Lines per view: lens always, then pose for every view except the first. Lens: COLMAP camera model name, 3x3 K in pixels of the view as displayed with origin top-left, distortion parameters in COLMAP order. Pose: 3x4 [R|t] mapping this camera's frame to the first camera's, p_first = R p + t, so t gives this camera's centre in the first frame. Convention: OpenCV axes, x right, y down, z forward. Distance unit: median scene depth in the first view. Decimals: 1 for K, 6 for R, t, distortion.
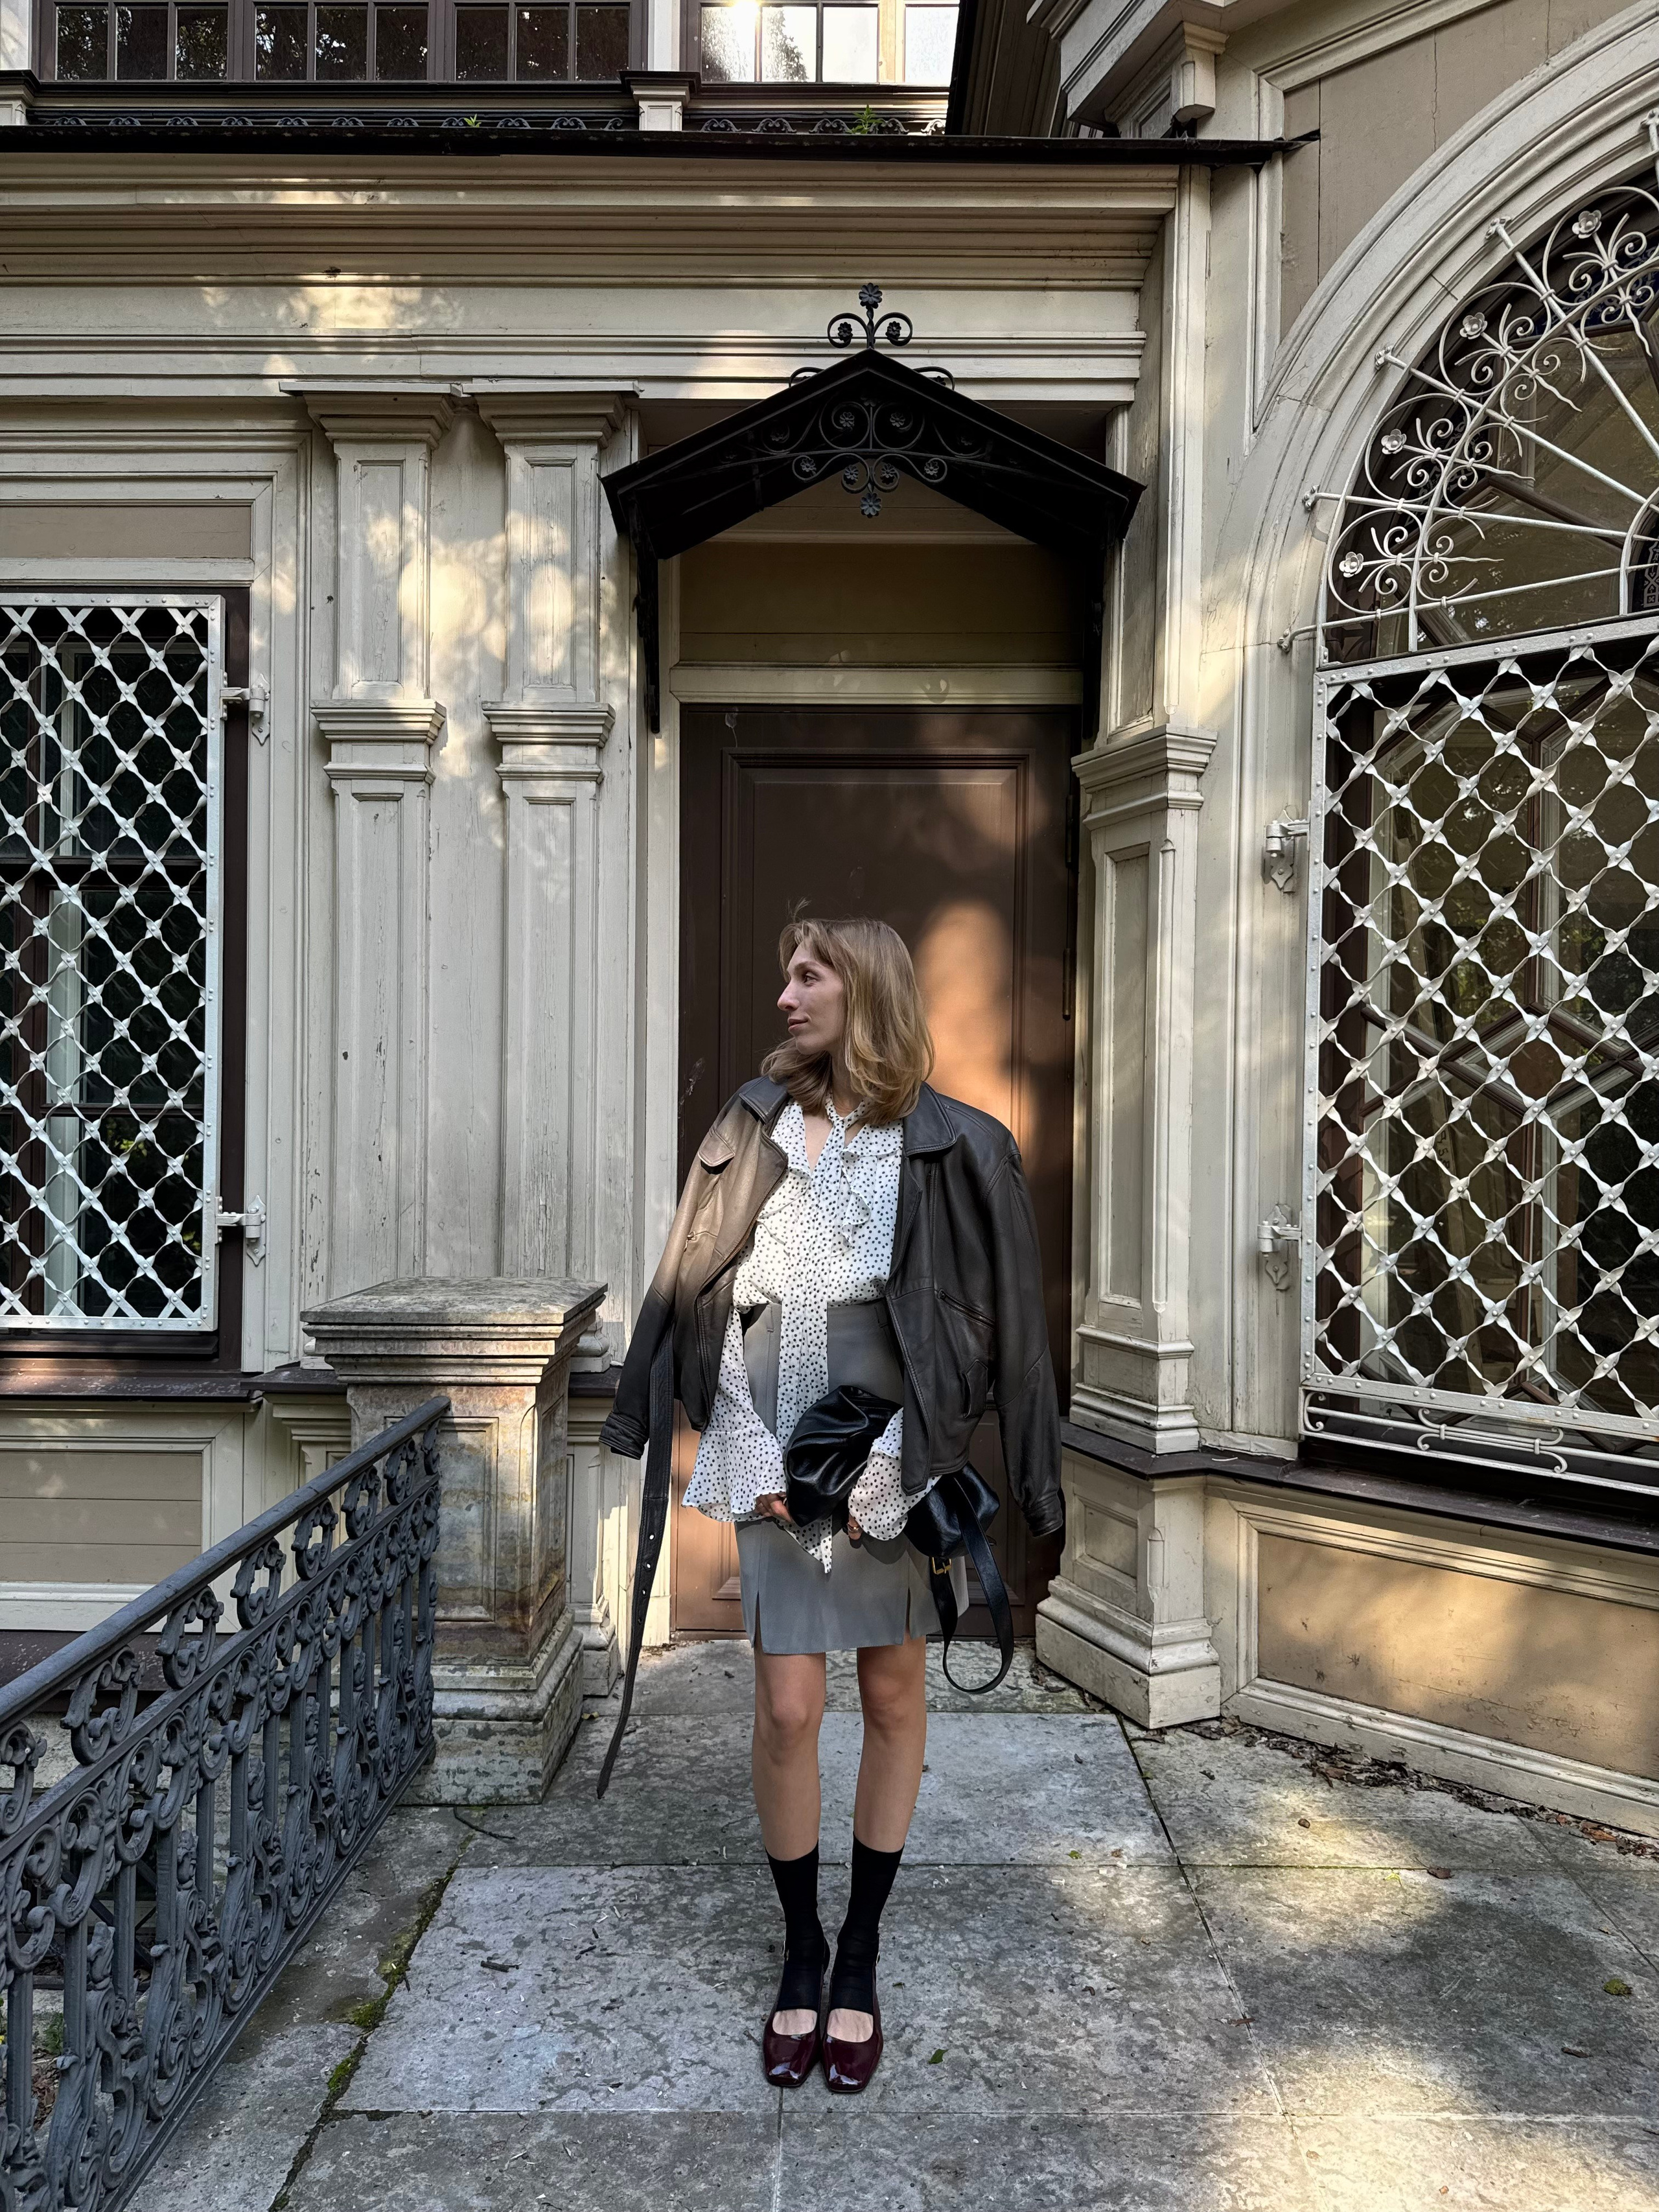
lens RADIAL K [[1563.3, 0, 818.6], [0, 1563.3, 1082.6], [0, 0, 1]] dist [0.012758, -0.008908]
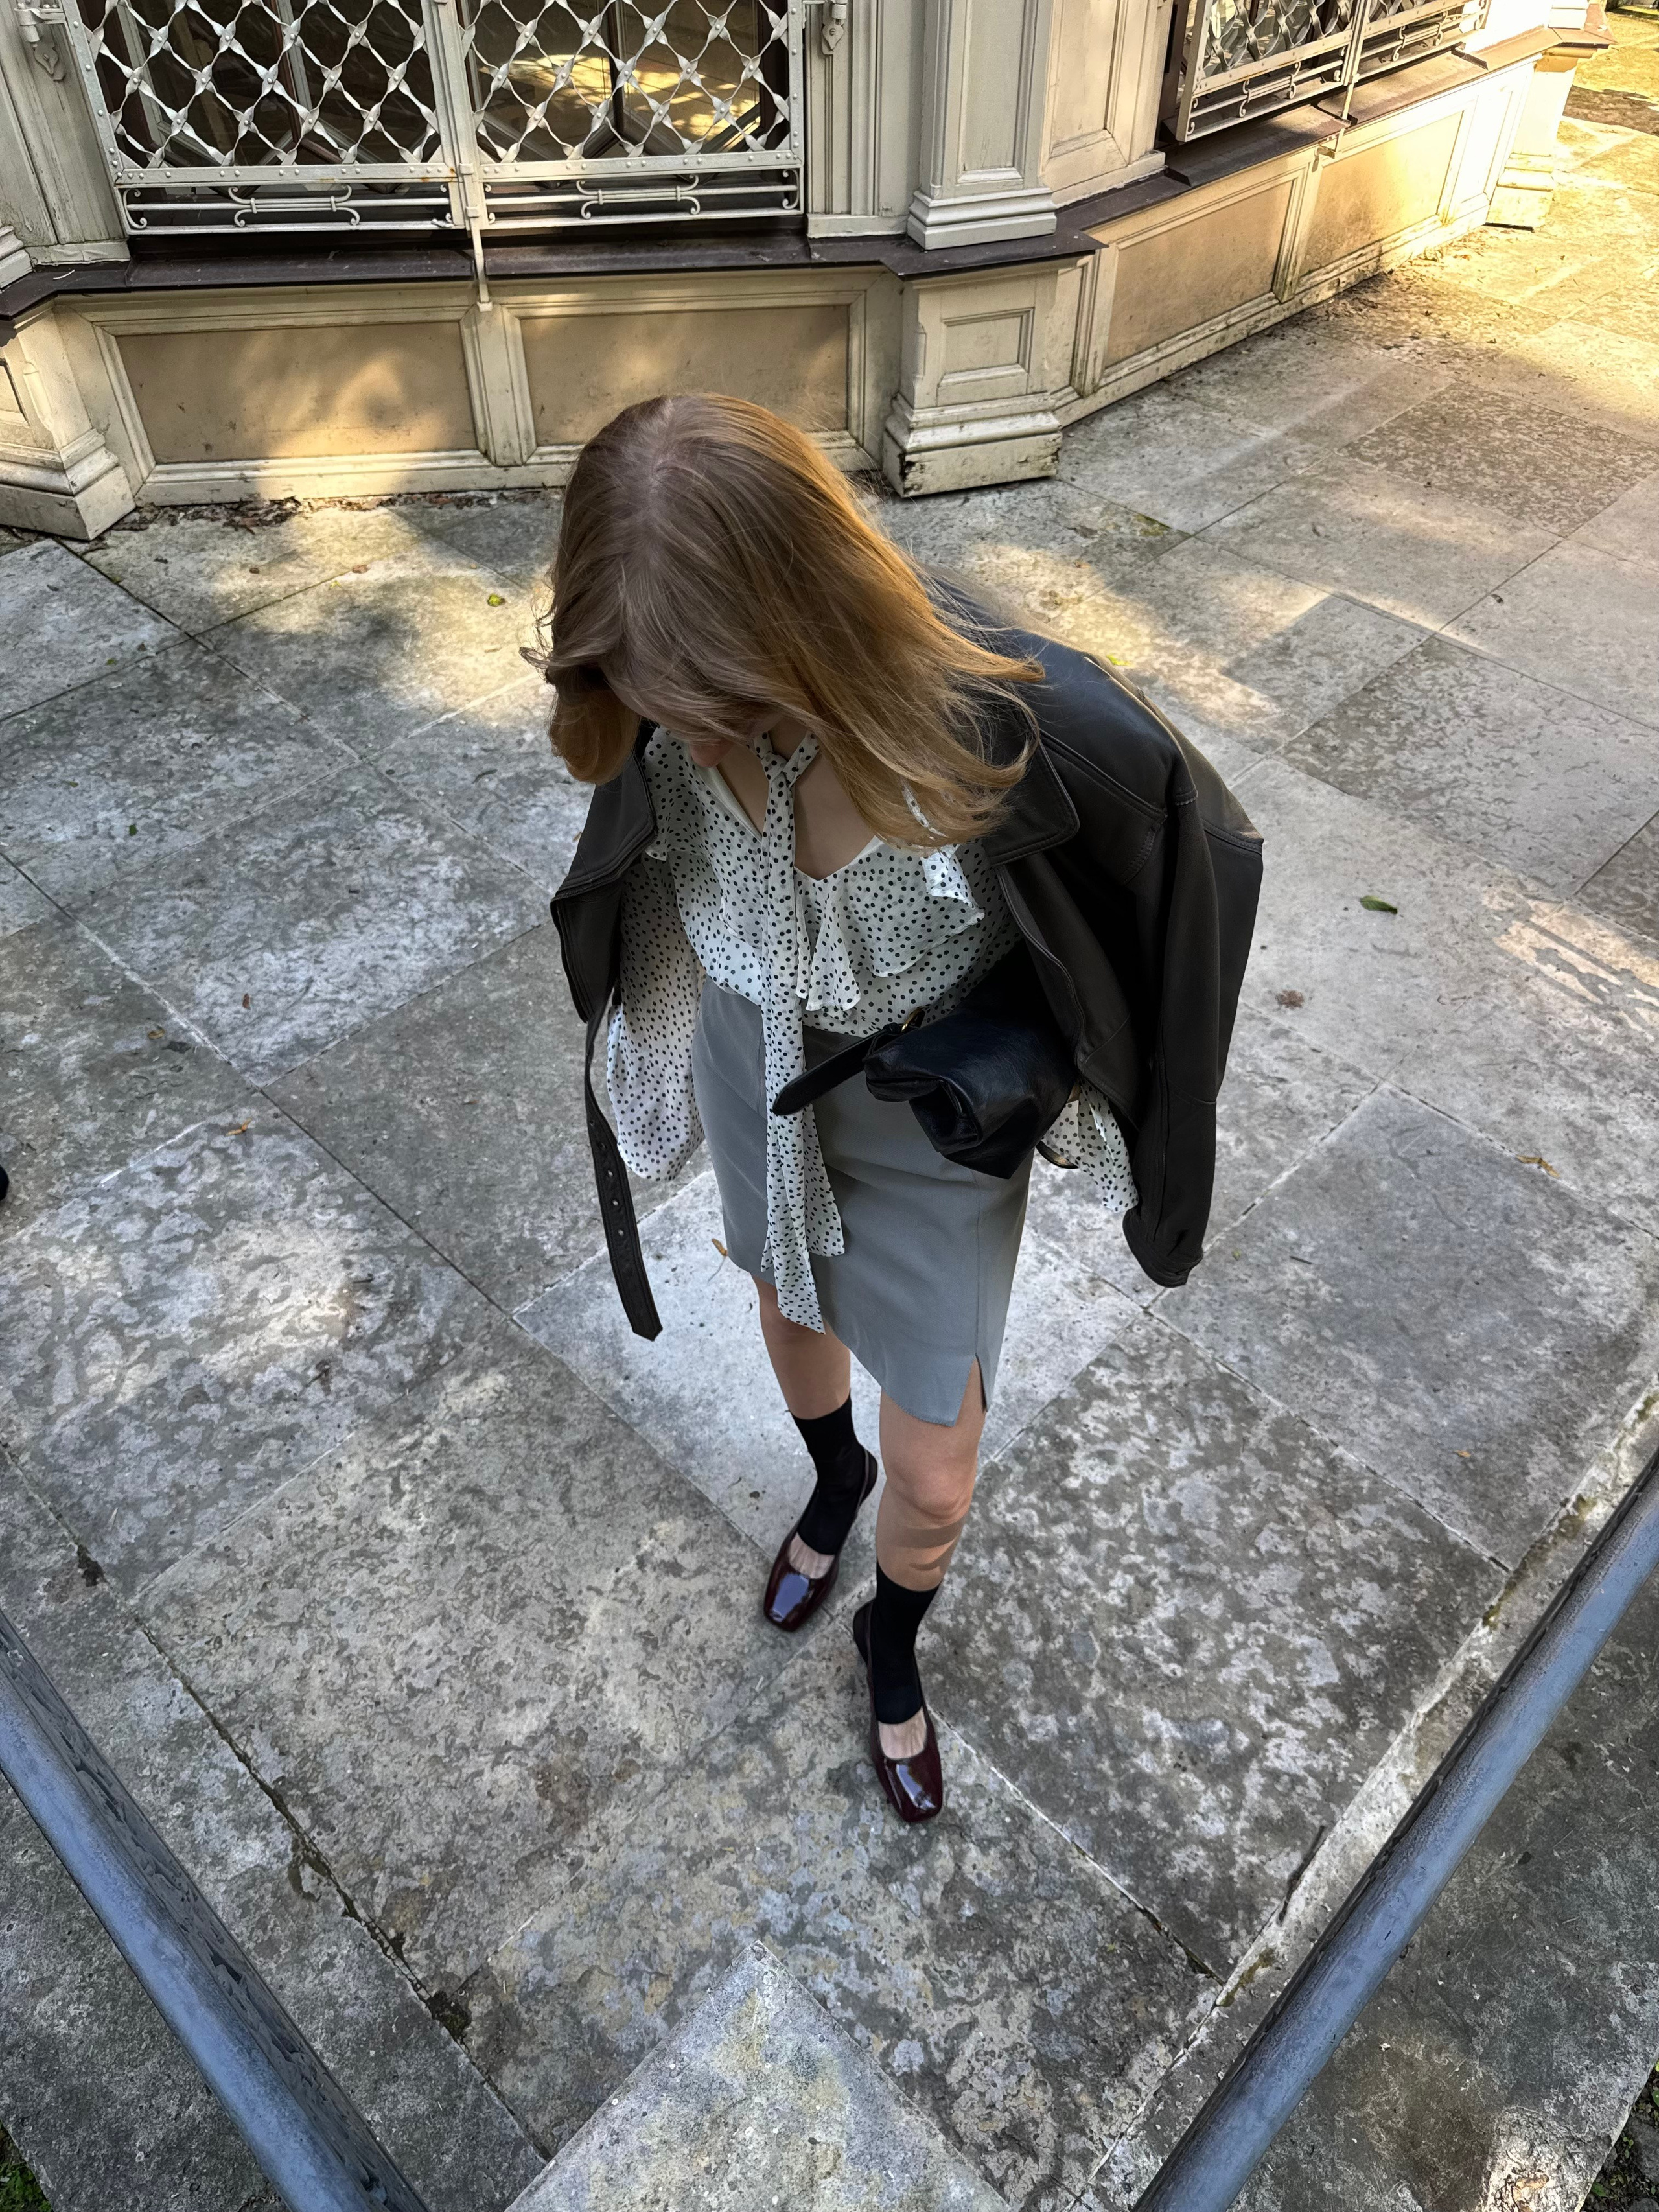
lens RADIAL K [[1563.3, 0, 828.0], [0, 1563.3, 1104.5], [0, 0, 1]] dist [0.012758, -0.008908]
pose [[0.684923, -0.539593, 0.489612, -0.220011], [0.000563, 0.672368, 0.740217, -0.176640], [-0.728615, -0.506716, 0.460824, -0.159049]]
